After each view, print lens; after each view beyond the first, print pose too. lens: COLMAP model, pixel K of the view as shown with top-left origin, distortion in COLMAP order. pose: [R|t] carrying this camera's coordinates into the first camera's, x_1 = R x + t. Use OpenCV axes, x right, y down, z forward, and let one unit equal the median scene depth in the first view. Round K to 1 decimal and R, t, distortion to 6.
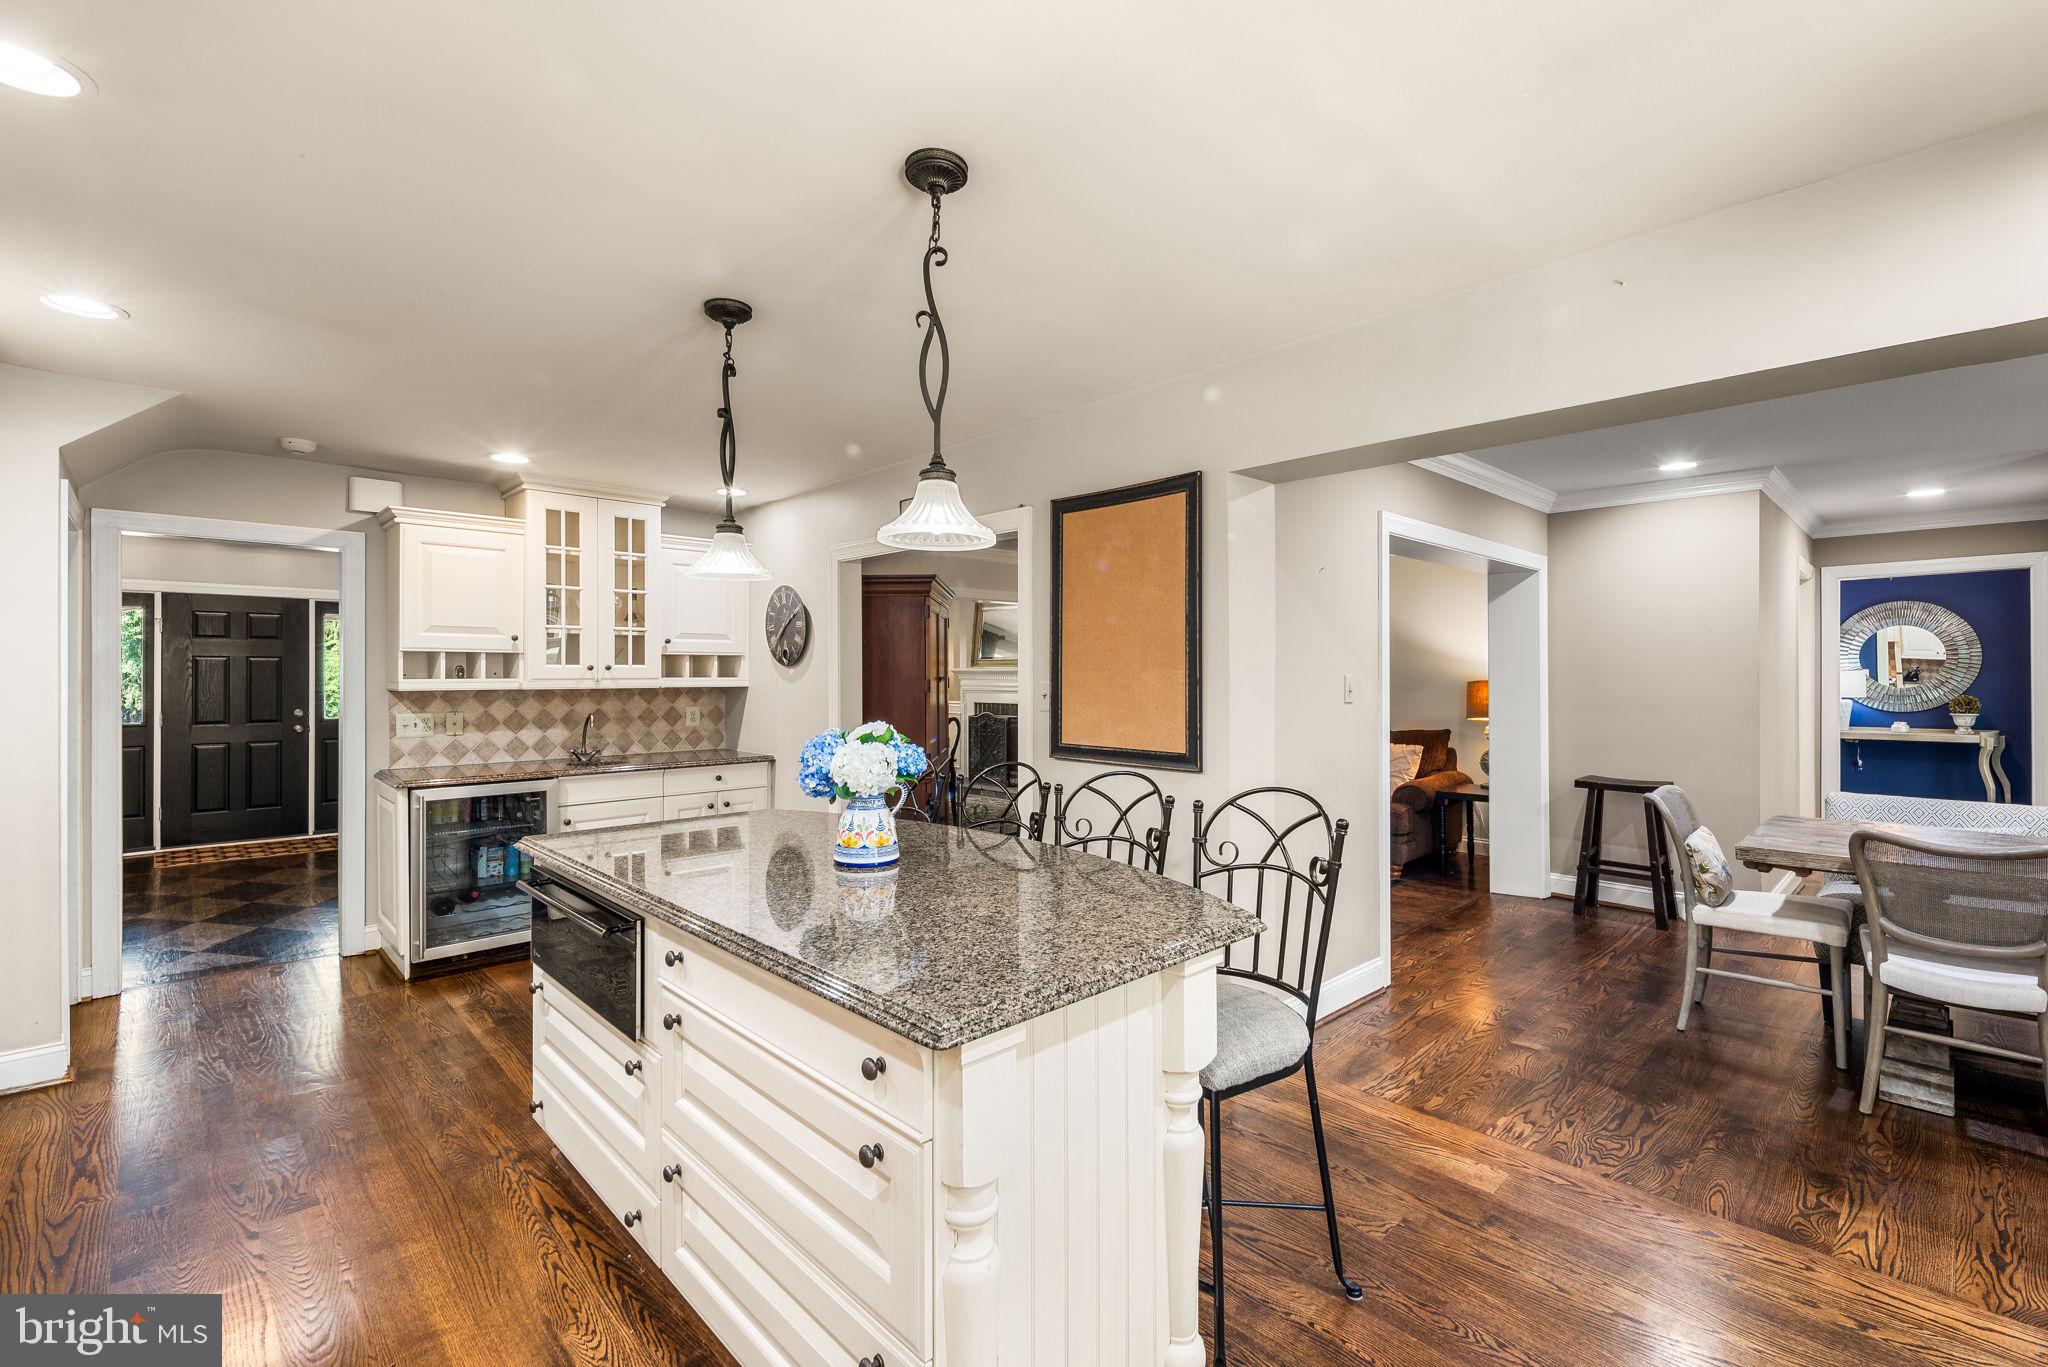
lens RADIAL K [[901.8, 0, 1015.5], [0, 901.8, 676.7], [0, 0, 1]] dist [0.003700, -0.001615]
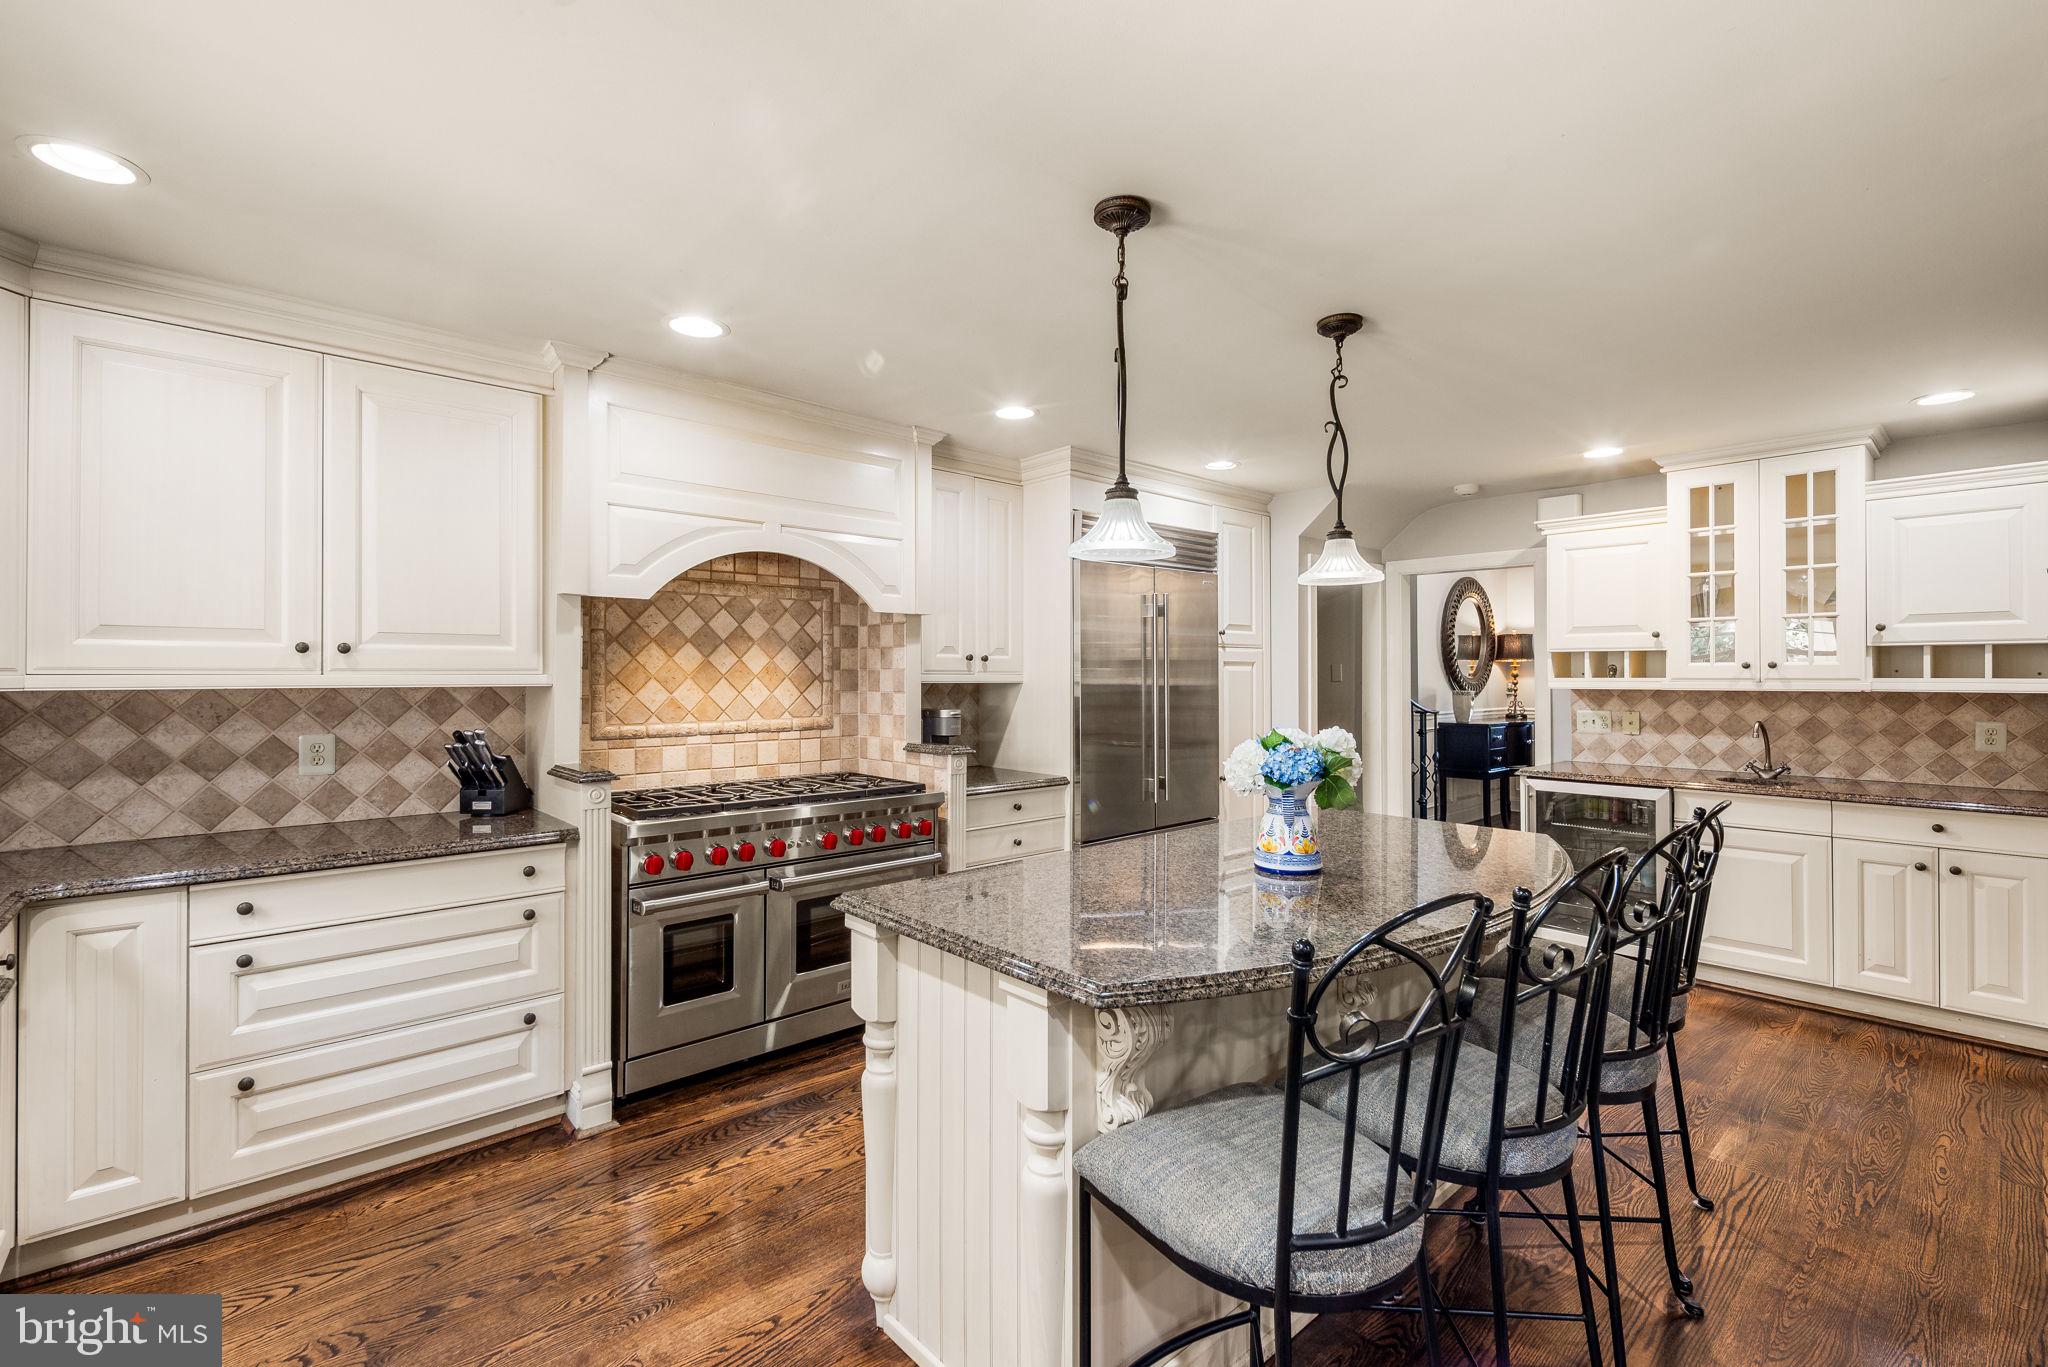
lens RADIAL K [[901.8, 0, 1031.2], [0, 901.8, 674.2], [0, 0, 1]] dist [0.003700, -0.001615]
pose [[-0.027439, 0.003517, -0.999617, 0.381169], [-0.000442, 0.999994, 0.003530, -0.004777], [0.999623, 0.000539, -0.027437, 0.363177]]
